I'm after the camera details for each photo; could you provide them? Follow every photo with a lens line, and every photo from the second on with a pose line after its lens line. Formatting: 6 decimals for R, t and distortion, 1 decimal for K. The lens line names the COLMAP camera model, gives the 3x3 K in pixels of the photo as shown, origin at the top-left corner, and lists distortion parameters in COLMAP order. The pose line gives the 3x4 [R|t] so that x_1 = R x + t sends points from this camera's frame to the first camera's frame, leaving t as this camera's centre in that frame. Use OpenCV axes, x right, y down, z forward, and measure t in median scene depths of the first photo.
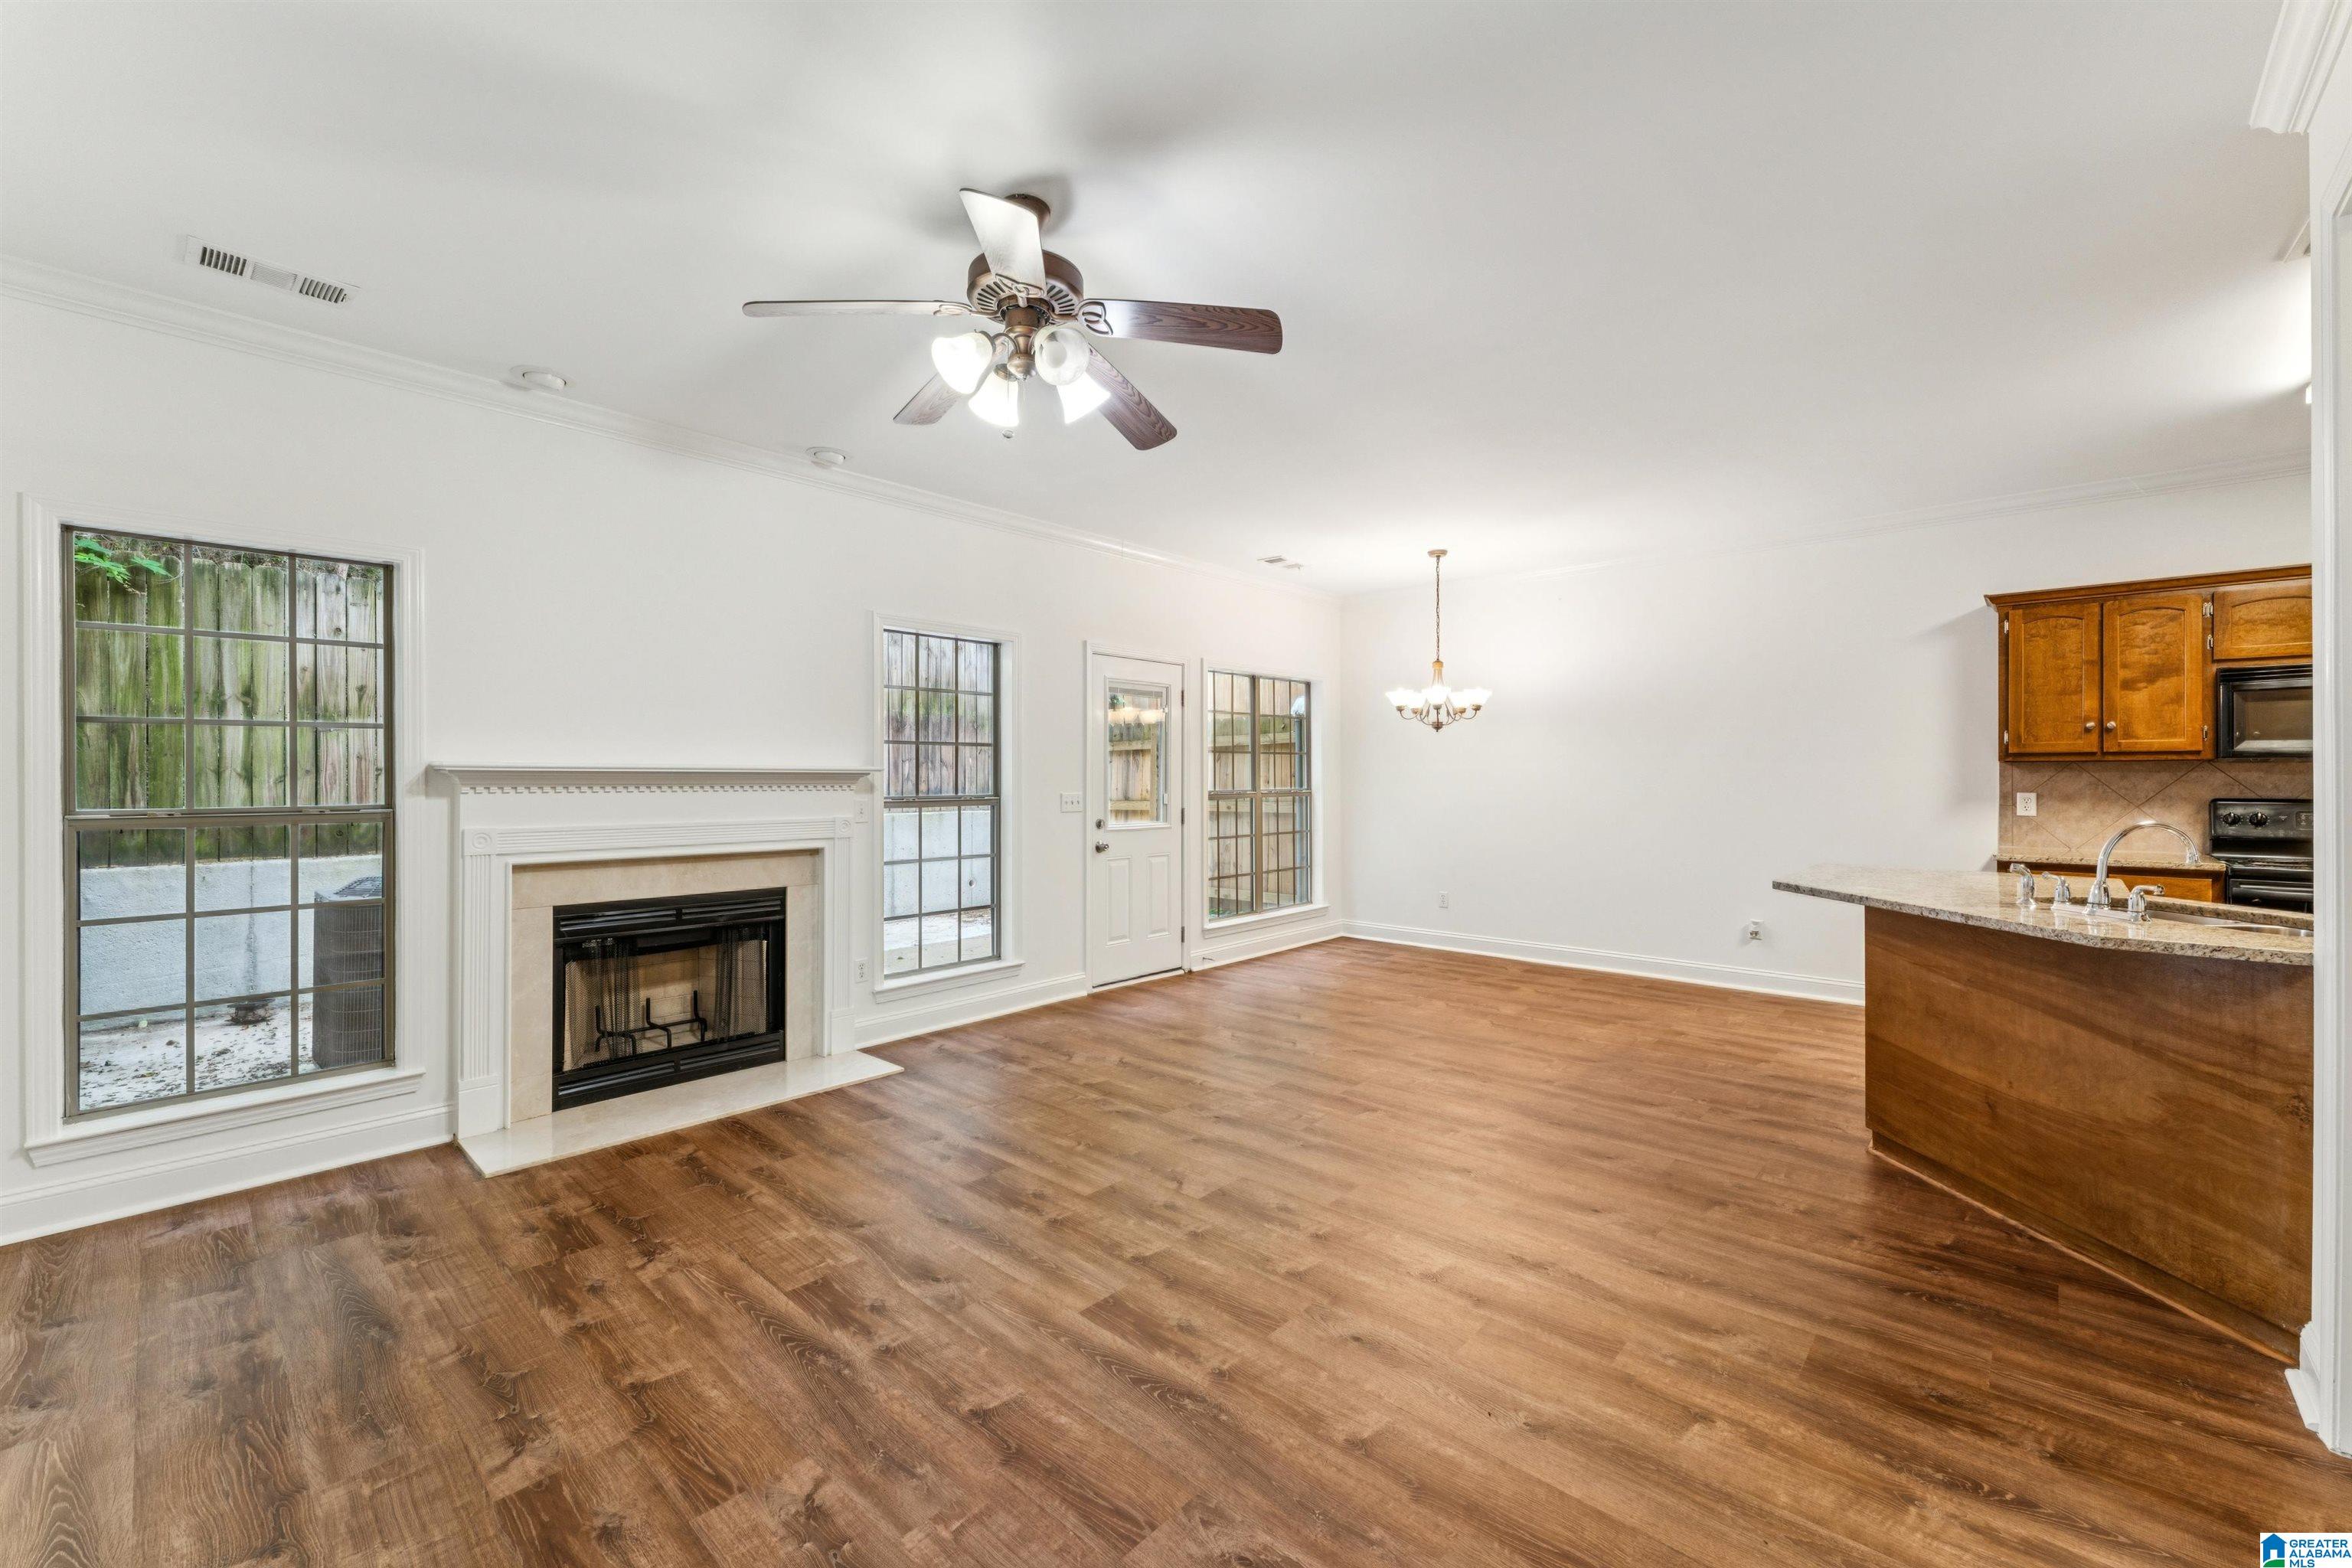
lens RADIAL K [[951.0, 0, 1180.9], [0, 951.0, 774.0], [0, 0, 1]] dist [-0.002038, -0.000096]
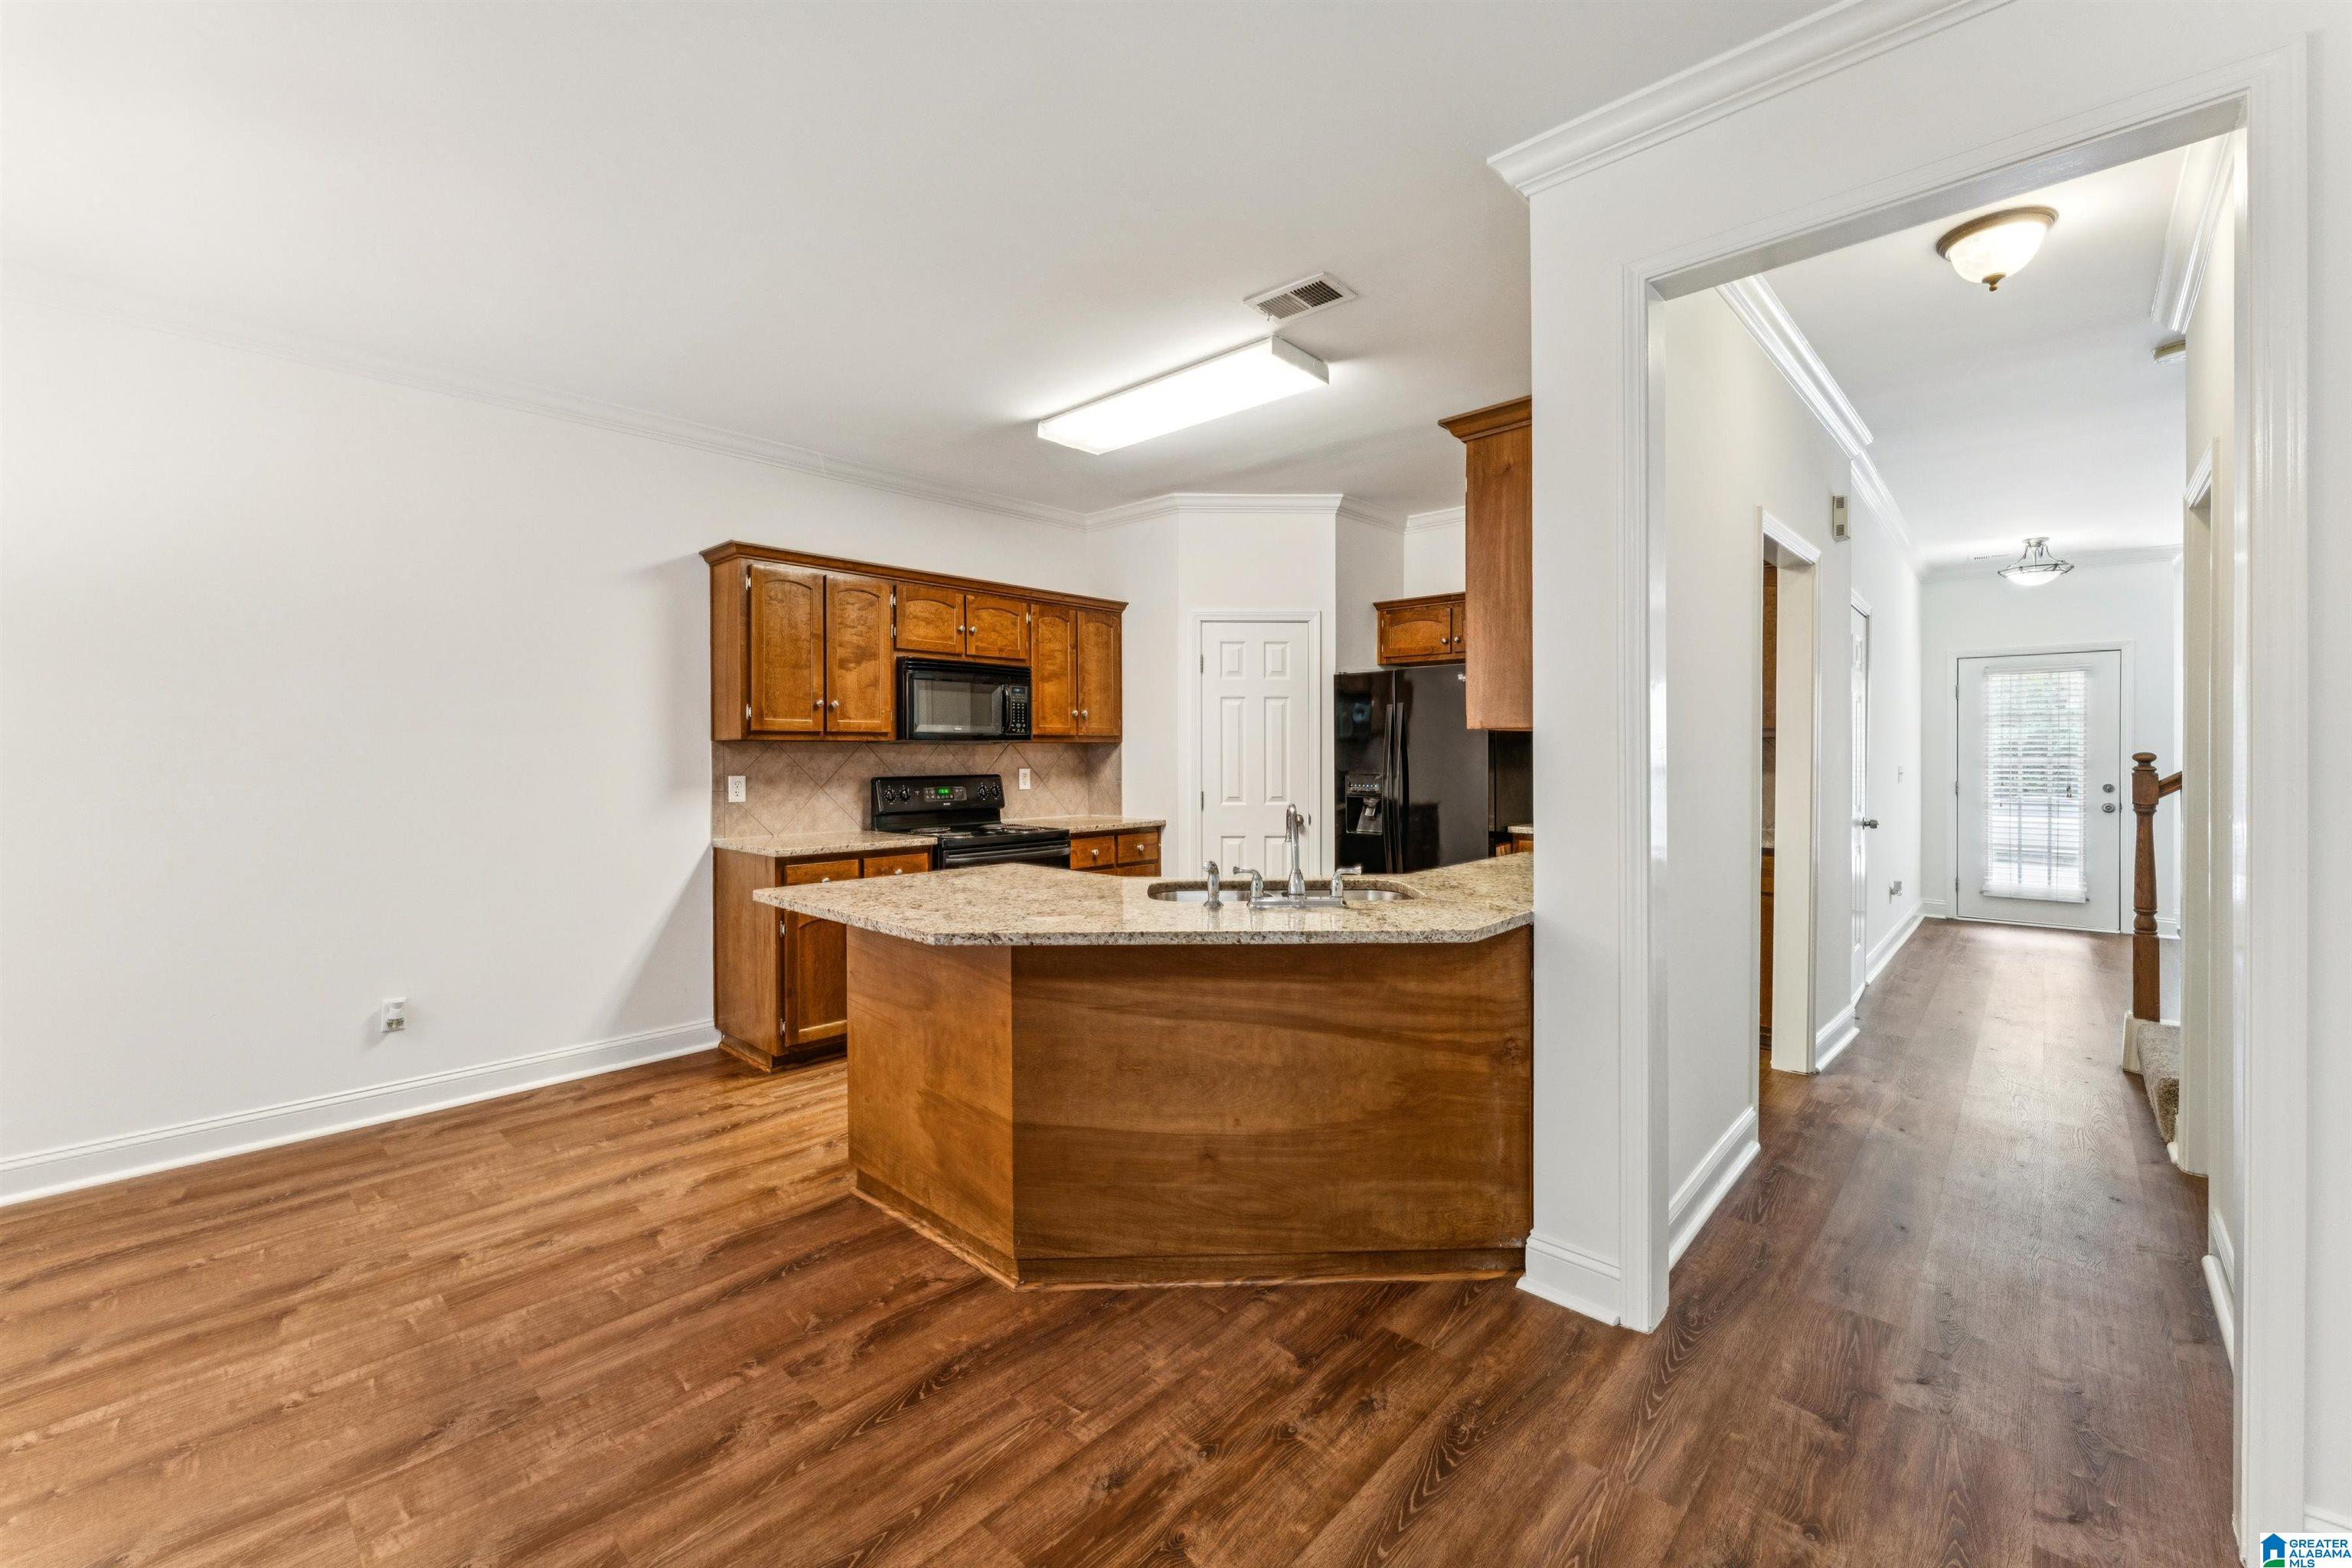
lens RADIAL K [[951.0, 0, 1172.8], [0, 951.0, 755.3], [0, 0, 1]] dist [-0.002038, -0.000096]
pose [[0.008303, -0.003088, 0.999961, 0.015468], [0.000780, 0.999995, 0.003082, -0.002217], [-0.999965, 0.000755, 0.008305, 0.676108]]
